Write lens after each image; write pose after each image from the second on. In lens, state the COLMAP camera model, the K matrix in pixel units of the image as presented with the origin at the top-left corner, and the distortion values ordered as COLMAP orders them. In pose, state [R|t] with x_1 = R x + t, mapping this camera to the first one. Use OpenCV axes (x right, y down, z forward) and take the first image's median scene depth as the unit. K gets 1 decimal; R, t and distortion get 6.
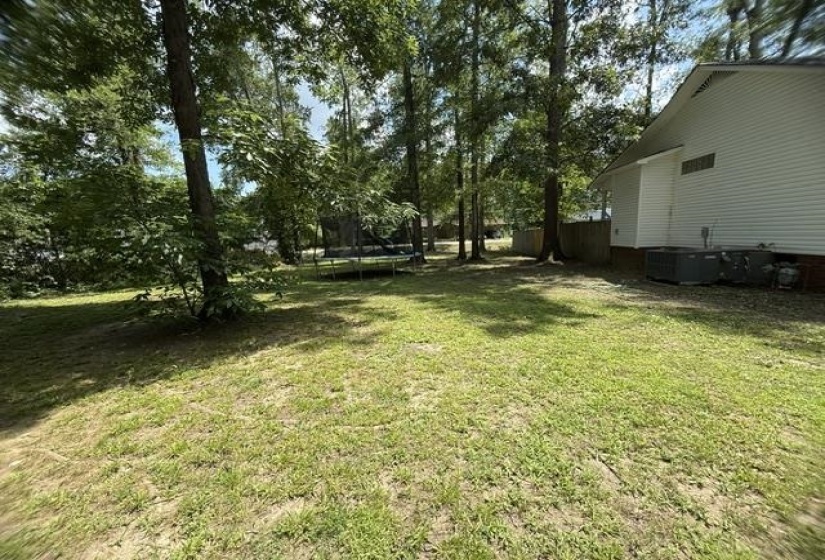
lens RADIAL K [[328.5, 0, 416.5], [0, 328.5, 290.2], [0, 0, 1]] dist [-0.004656, -0.000180]
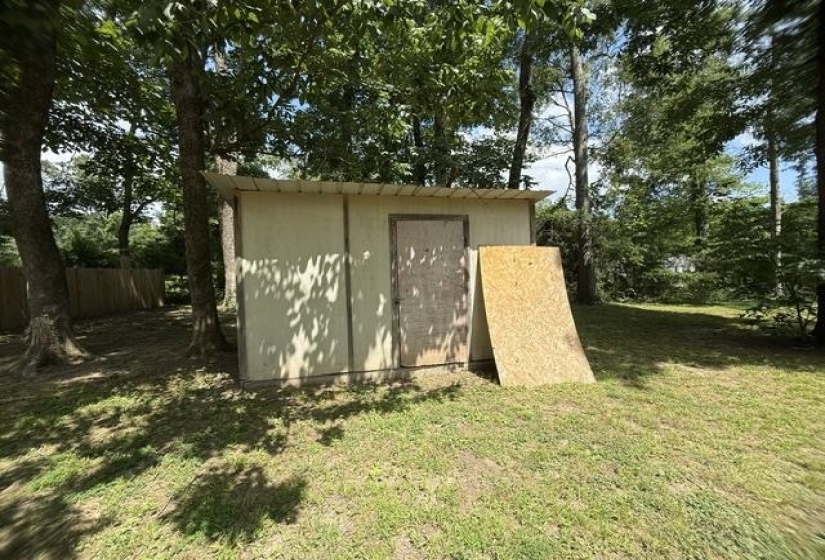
lens RADIAL K [[328.5, 0, 416.5], [0, 328.5, 290.2], [0, 0, 1]] dist [-0.004656, -0.000180]
pose [[0.211050, 0.060301, -0.975614, 0.077947], [-0.135051, 0.990322, 0.031995, 0.061208], [0.968101, 0.125006, 0.217151, -0.429650]]
